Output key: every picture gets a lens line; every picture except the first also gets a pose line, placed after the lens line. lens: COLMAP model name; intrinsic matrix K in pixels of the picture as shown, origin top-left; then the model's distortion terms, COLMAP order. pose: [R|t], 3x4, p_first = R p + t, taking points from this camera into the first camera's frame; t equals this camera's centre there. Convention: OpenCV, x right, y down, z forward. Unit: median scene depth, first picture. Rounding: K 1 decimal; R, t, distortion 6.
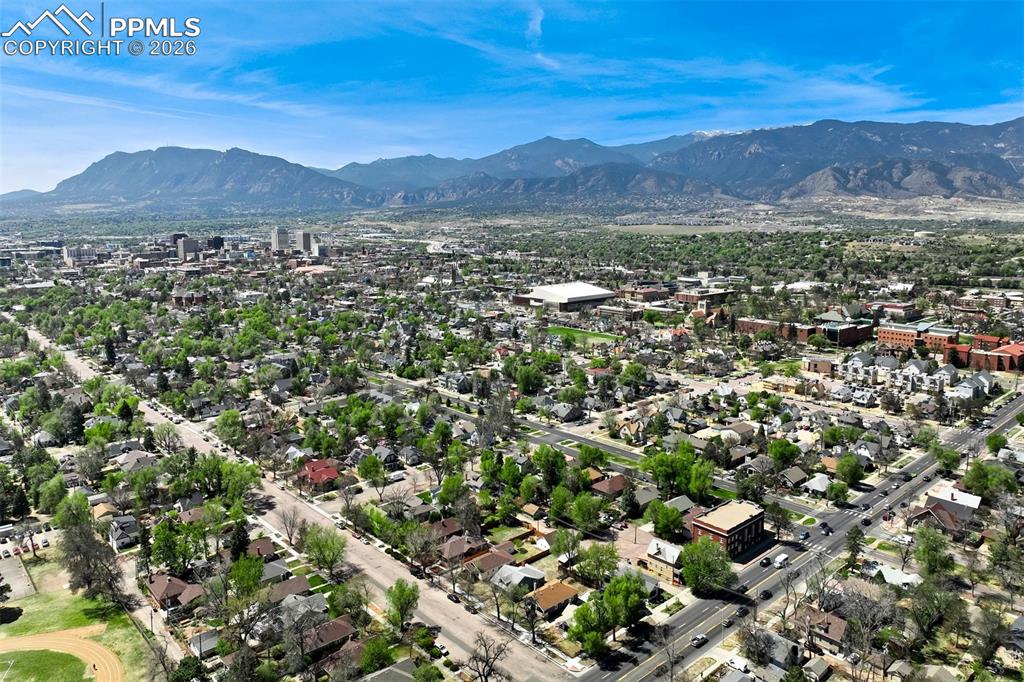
lens RADIAL K [[717.0, 0, 516.0], [0, 717.0, 299.5], [0, 0, 1]] dist [0.002636, 0.006908]
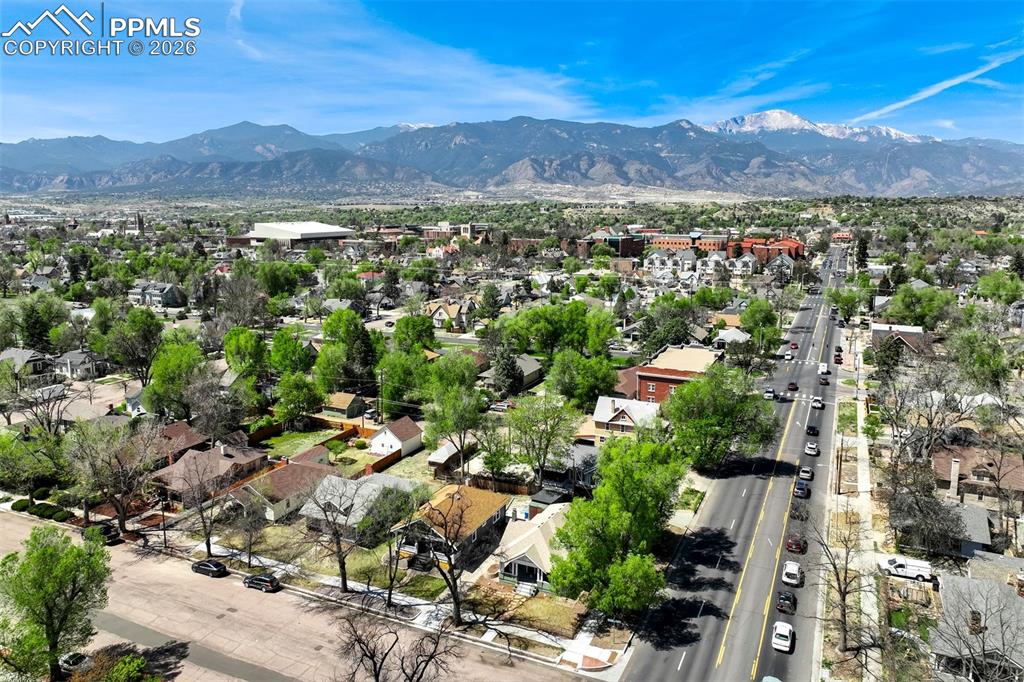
lens RADIAL K [[717.0, 0, 516.0], [0, 717.0, 299.5], [0, 0, 1]] dist [0.002636, 0.006908]
pose [[0.921538, -0.048925, 0.385195, -0.019405], [0.046324, 0.998798, 0.016038, 0.067915], [-0.385516, 0.003064, 0.922696, 0.143361]]
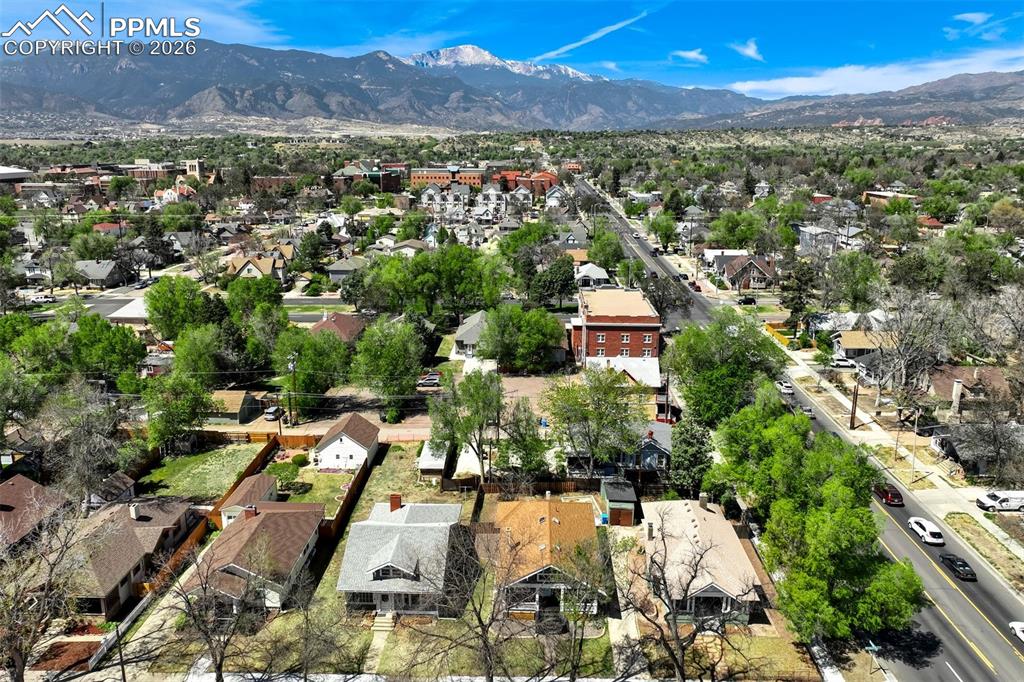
lens RADIAL K [[717.0, 0, 516.0], [0, 717.0, 299.5], [0, 0, 1]] dist [0.002636, 0.006908]
pose [[0.694257, -0.158196, 0.702126, -0.043588], [0.091458, 0.987028, 0.131955, 0.063107], [-0.713892, -0.027396, 0.699719, 0.193319]]
